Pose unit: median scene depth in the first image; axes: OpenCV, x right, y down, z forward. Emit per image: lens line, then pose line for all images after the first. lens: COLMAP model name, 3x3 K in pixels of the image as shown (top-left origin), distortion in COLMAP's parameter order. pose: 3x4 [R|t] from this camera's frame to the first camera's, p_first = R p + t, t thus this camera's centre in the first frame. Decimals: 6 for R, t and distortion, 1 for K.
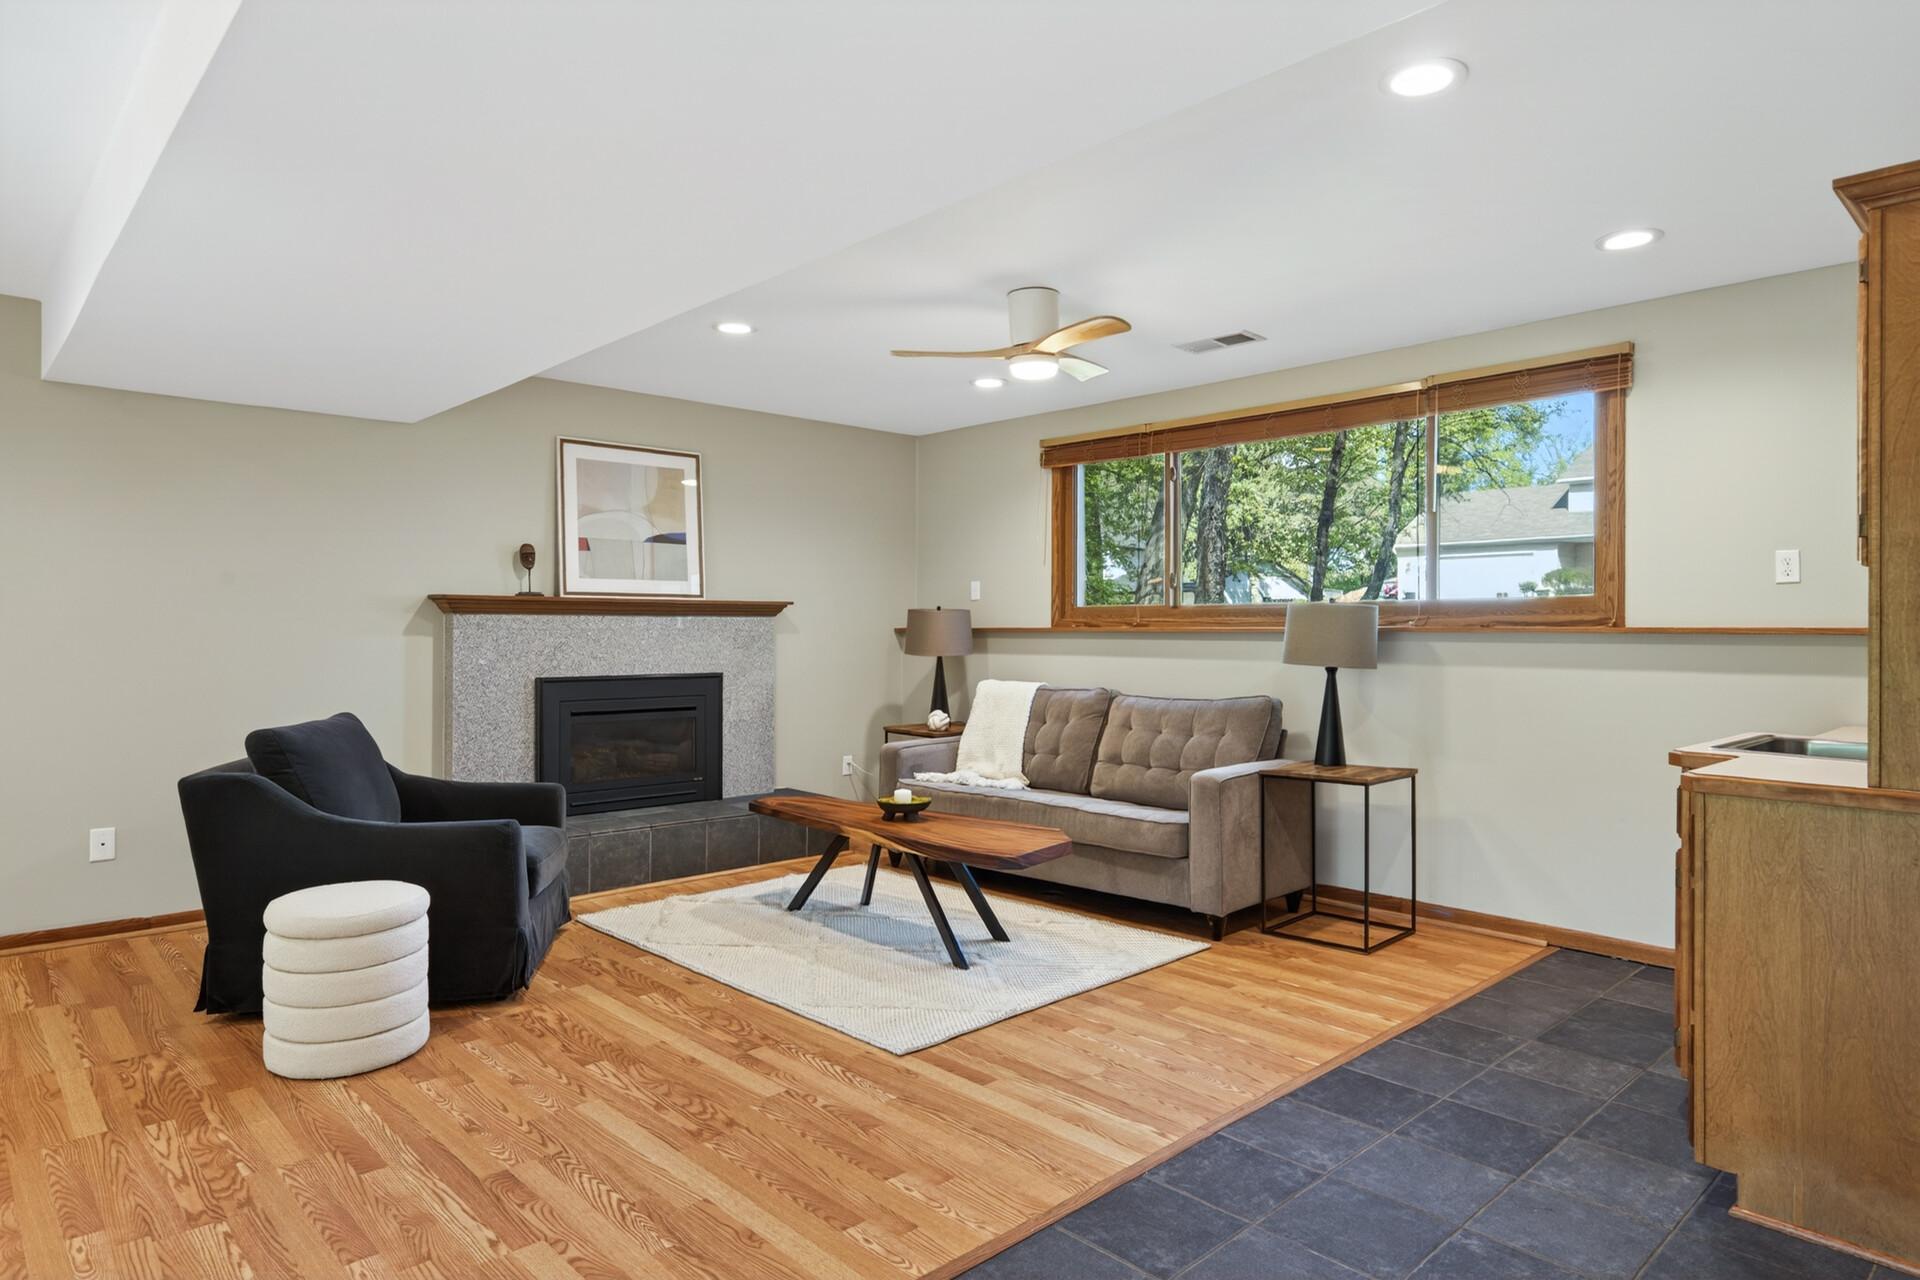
lens RADIAL K [[1150.0, 0, 960.0], [0, 1150.0, 640.0], [0, 0, 1]] dist [-0.000421, 0.000025]
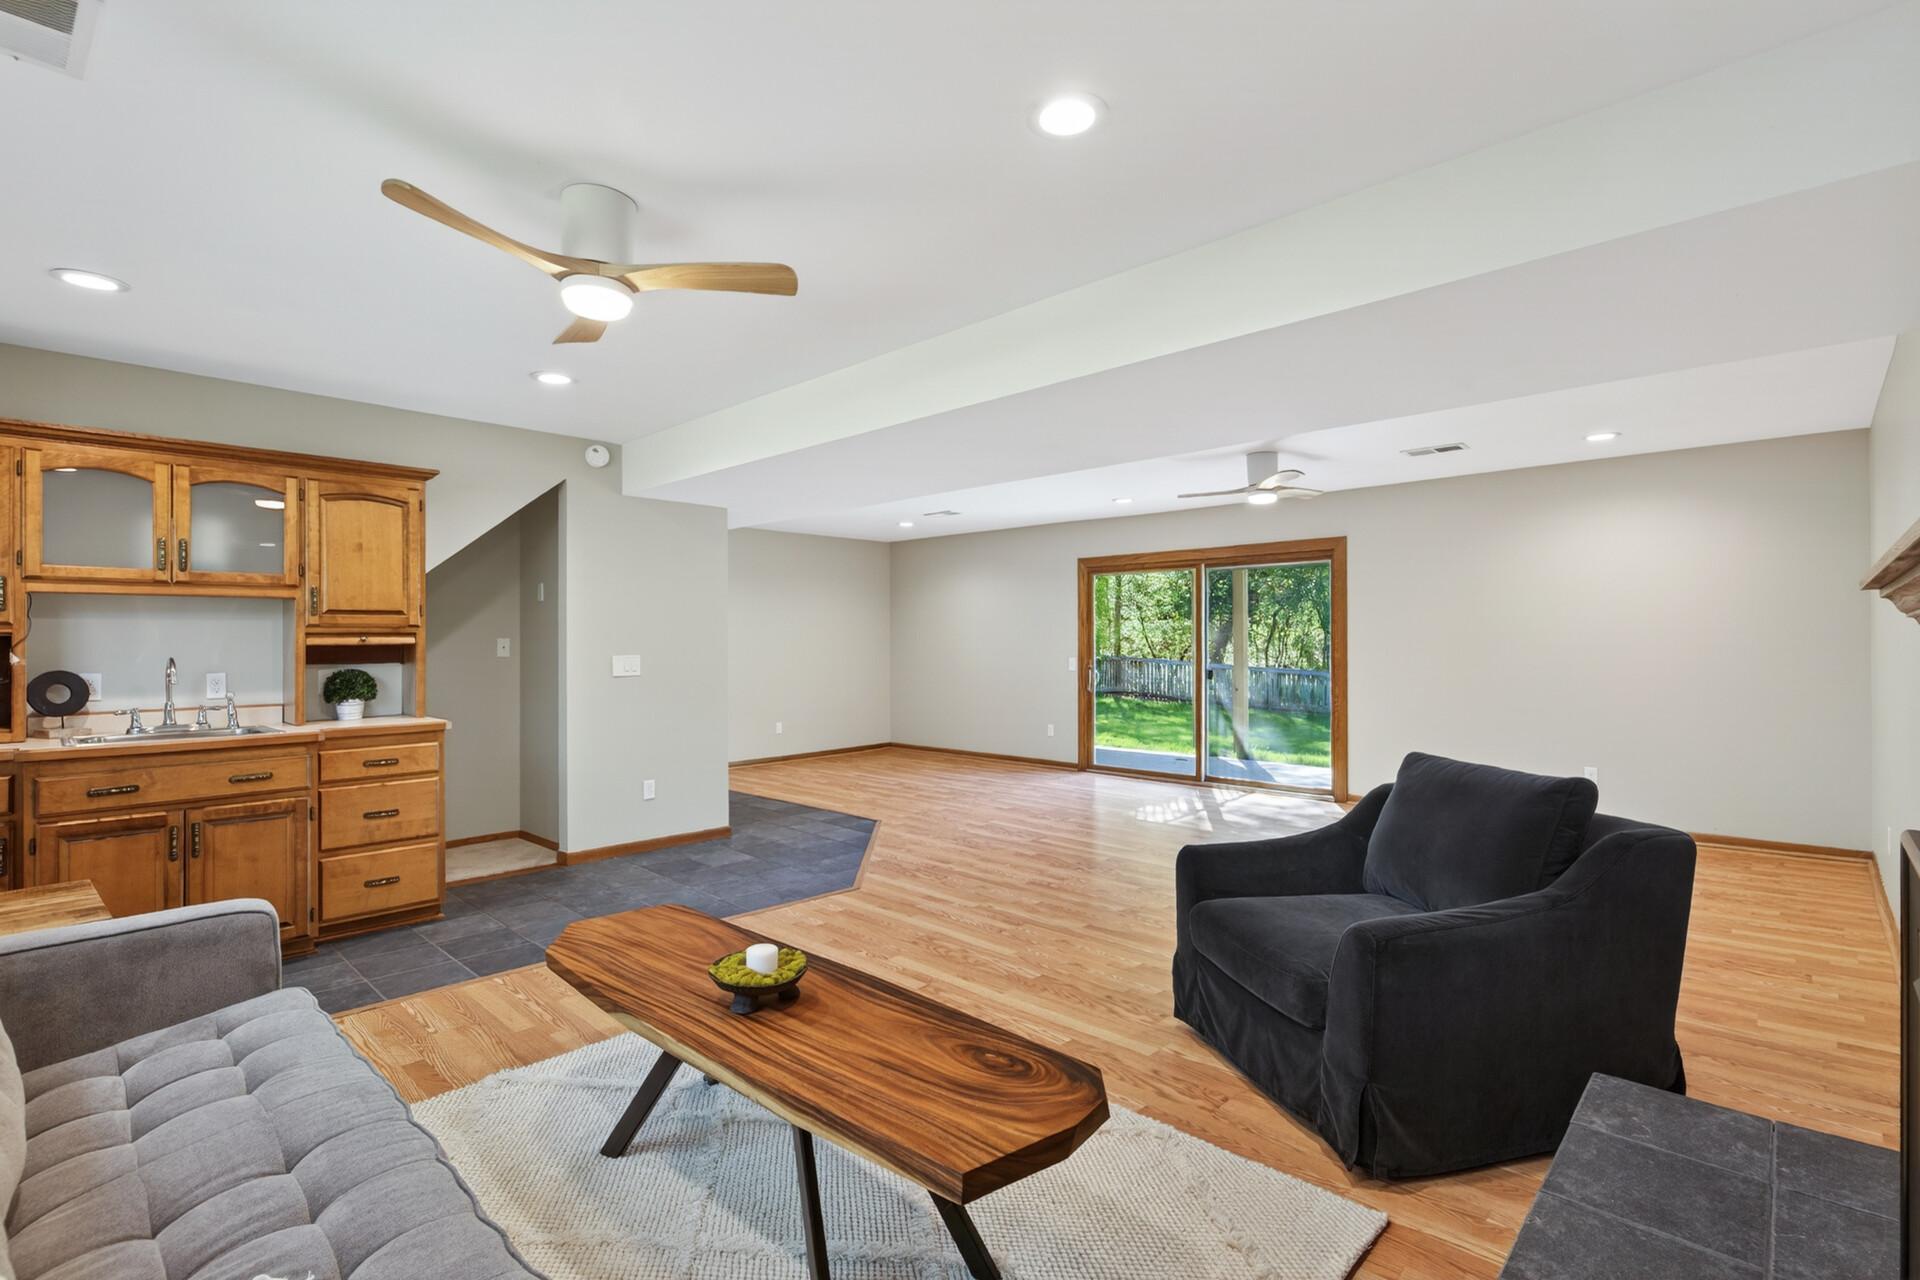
lens RADIAL K [[886.5, 0, 960.0], [0, 886.5, 640.0], [0, 0, 1]] dist [-0.000466, -0.000076]
pose [[-0.998752, 0.000730, -0.049932, -0.202870], [0.000540, 0.999993, 0.003827, -0.033879], [0.049935, 0.003795, -0.998745, 2.335132]]
